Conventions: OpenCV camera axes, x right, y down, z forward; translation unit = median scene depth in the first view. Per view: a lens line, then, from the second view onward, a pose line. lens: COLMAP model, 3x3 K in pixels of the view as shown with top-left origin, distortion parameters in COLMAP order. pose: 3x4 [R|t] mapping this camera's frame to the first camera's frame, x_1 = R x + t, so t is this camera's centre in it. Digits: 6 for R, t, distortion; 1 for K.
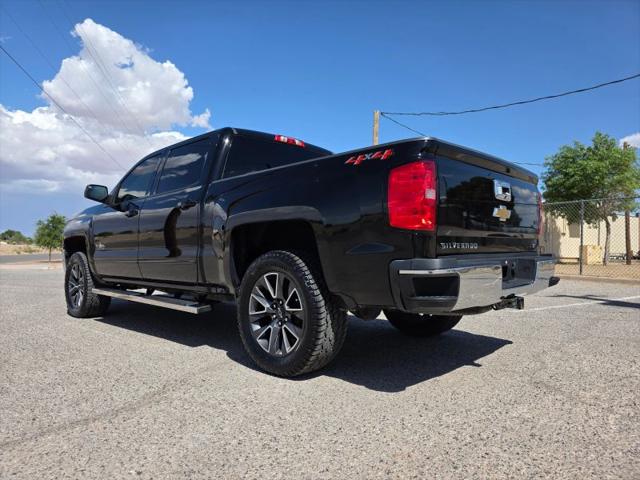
lens RADIAL K [[432.7, 0, 315.8], [0, 432.7, 244.3], [0, 0, 1]] dist [0.043115, -0.035638]
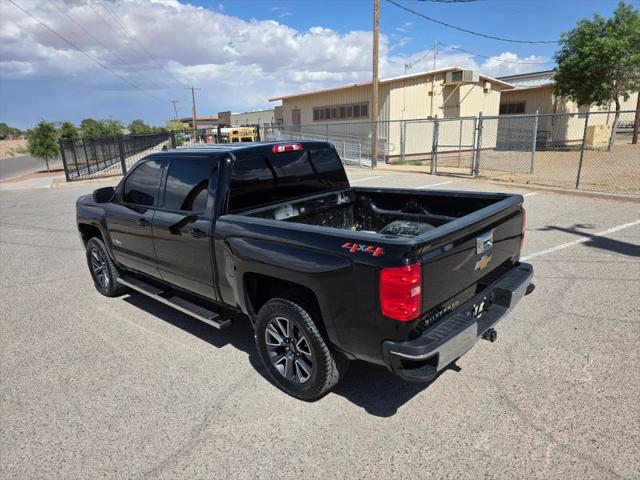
lens RADIAL K [[433.1, 0, 323.5], [0, 433.1, 253.3], [0, 0, 1]] dist [0.033845, -0.024293]
pose [[0.998529, -0.054210, -0.000960, 0.011881], [0.052096, 0.954378, 0.294023, -0.290394], [-0.015022, -0.293640, 0.955798, -0.040976]]
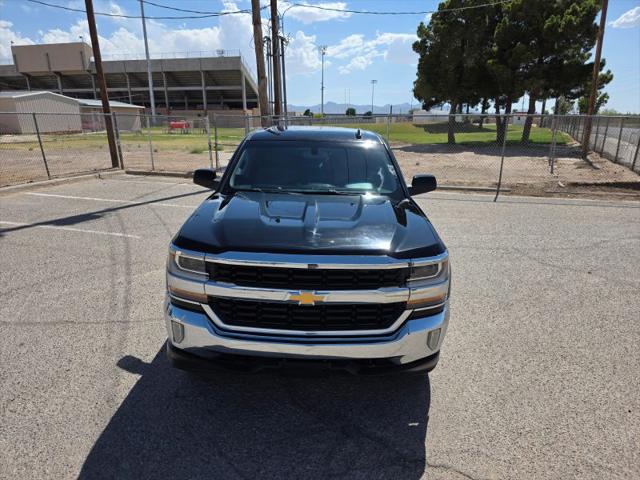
lens RADIAL K [[432.7, 0, 319.8], [0, 432.7, 250.0], [0, 0, 1]] dist [0.043115, -0.035638]
pose [[-0.678099, -0.224742, 0.699766, -1.114641], [-0.027822, 0.959268, 0.281125, -0.256261], [-0.734444, 0.171162, -0.656731, 1.951792]]
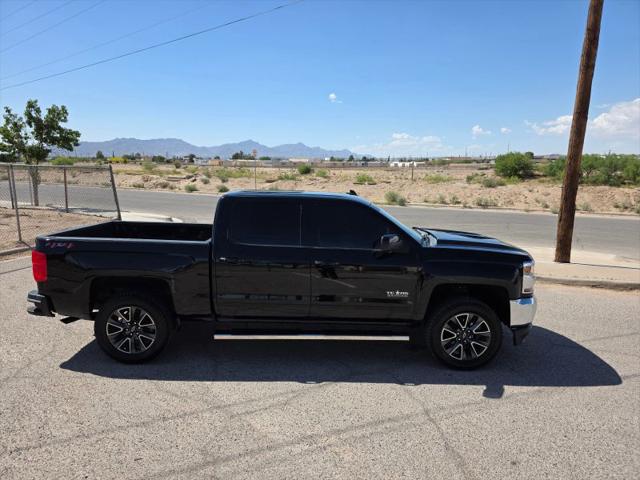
lens RADIAL K [[432.7, 0, 319.7], [0, 432.7, 244.3], [0, 0, 1]] dist [0.043115, -0.035638]
pose [[-0.728353, 0.102281, -0.677525, 0.643444], [-0.007371, 0.987569, 0.157010, -0.291556], [0.685162, 0.119353, -0.718546, 2.114713]]
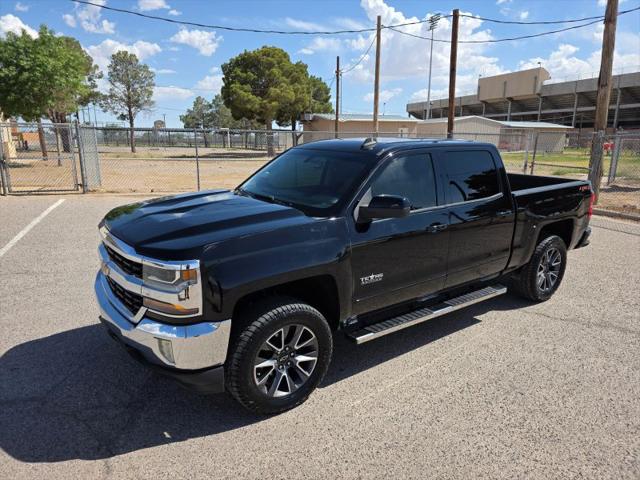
lens RADIAL K [[432.7, 0, 325.1], [0, 432.7, 242.2], [0, 0, 1]] dist [0.043115, -0.035638]
pose [[0.170481, -0.239043, 0.955926, -1.324337], [-0.026554, 0.968661, 0.246964, -0.254869], [-0.985003, -0.067486, 0.158791, 1.093340]]
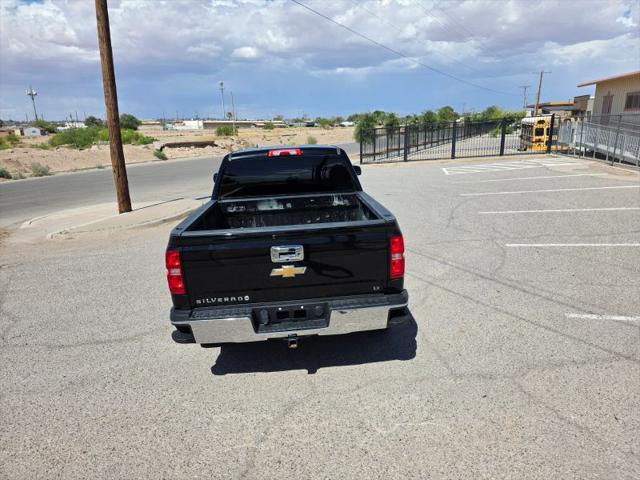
lens RADIAL K [[432.7, 0, 323.3], [0, 432.7, 244.3], [0, 0, 1]] dist [0.043115, -0.035638]
pose [[0.738024, 0.142944, -0.659460, 0.845537], [0.050707, 0.962793, 0.265442, -0.302130], [0.672867, -0.229342, 0.703316, 0.150838]]
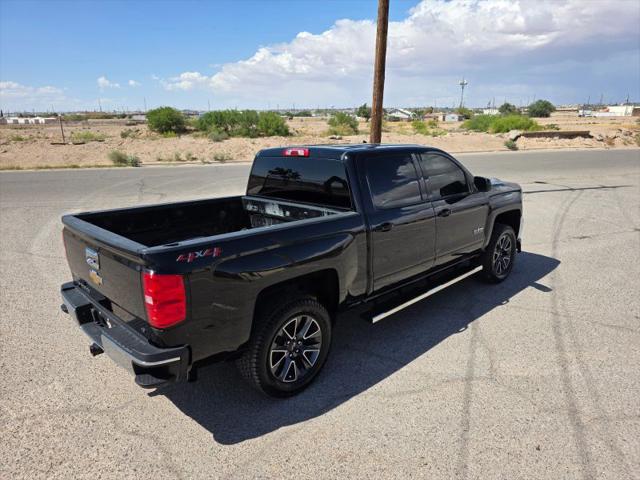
lens RADIAL K [[432.7, 0, 319.8], [0, 432.7, 247.5], [0, 0, 1]] dist [0.043115, -0.035638]
pose [[-0.045529, 0.265961, -0.962908, 0.983600], [0.026718, 0.963887, 0.264968, -0.286664], [0.998606, -0.013664, -0.050991, 1.083941]]
